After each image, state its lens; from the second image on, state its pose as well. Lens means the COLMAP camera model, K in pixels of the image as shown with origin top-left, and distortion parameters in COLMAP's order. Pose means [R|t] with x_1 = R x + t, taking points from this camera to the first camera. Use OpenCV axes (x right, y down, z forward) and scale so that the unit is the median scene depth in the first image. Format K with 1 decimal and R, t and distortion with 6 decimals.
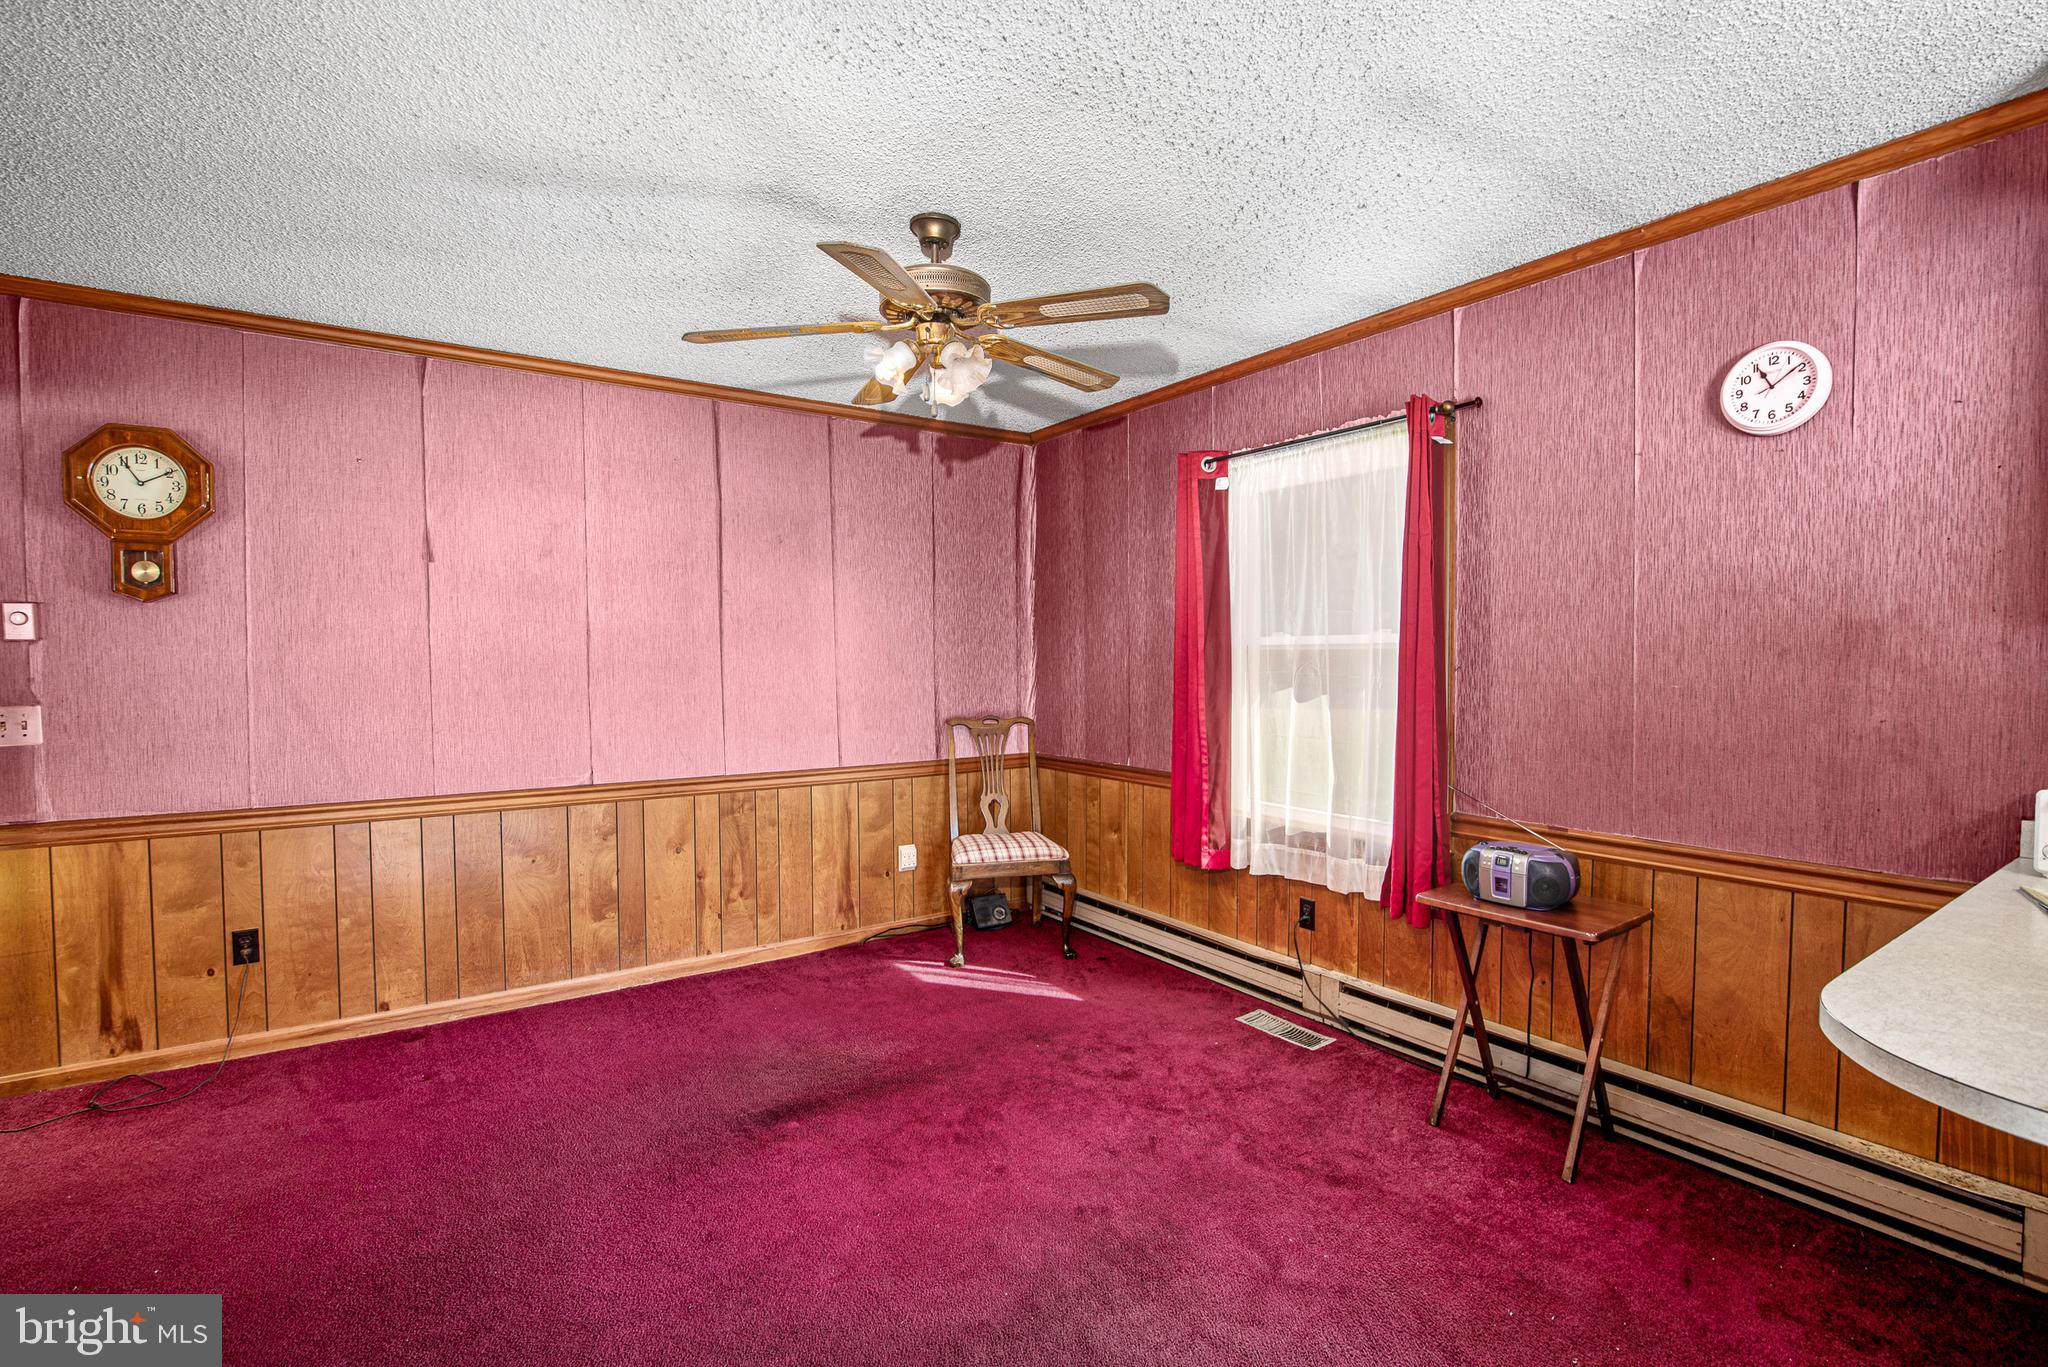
lens RADIAL K [[935.3, 0, 1031.1], [0, 935.3, 692.7], [0, 0, 1]] dist [-0.015041, 0.000134]
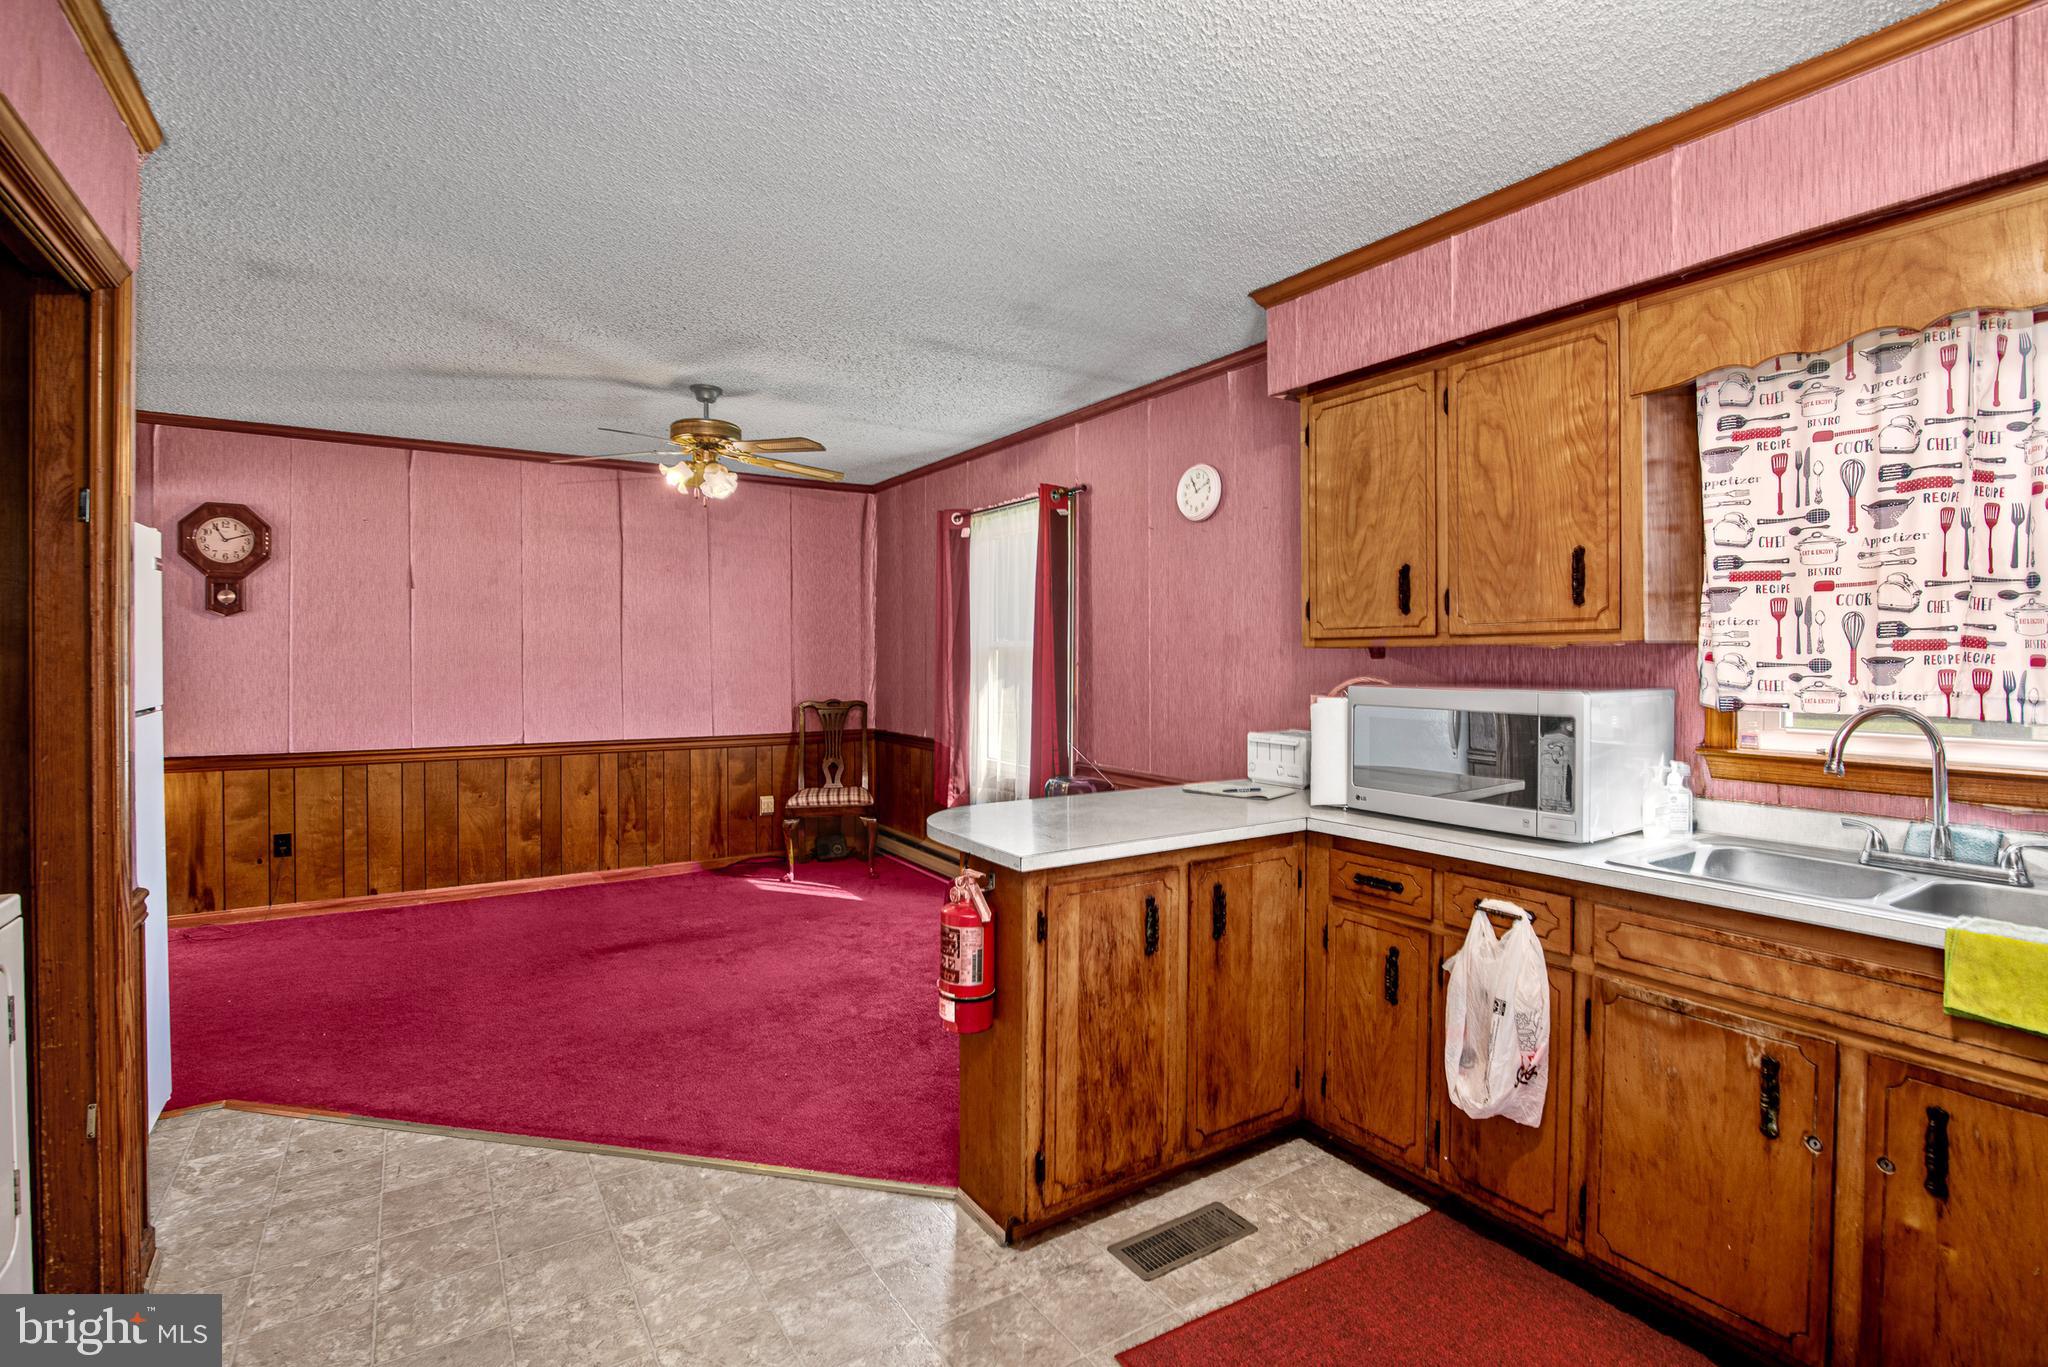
lens RADIAL K [[935.3, 0, 1018.0], [0, 935.3, 666.9], [0, 0, 1]] dist [-0.015041, 0.000134]
pose [[0.999365, 0.006068, -0.035120, 0.341318], [-0.006965, 0.999651, -0.025464, 0.013415], [0.034953, 0.025692, 0.999059, -0.405330]]
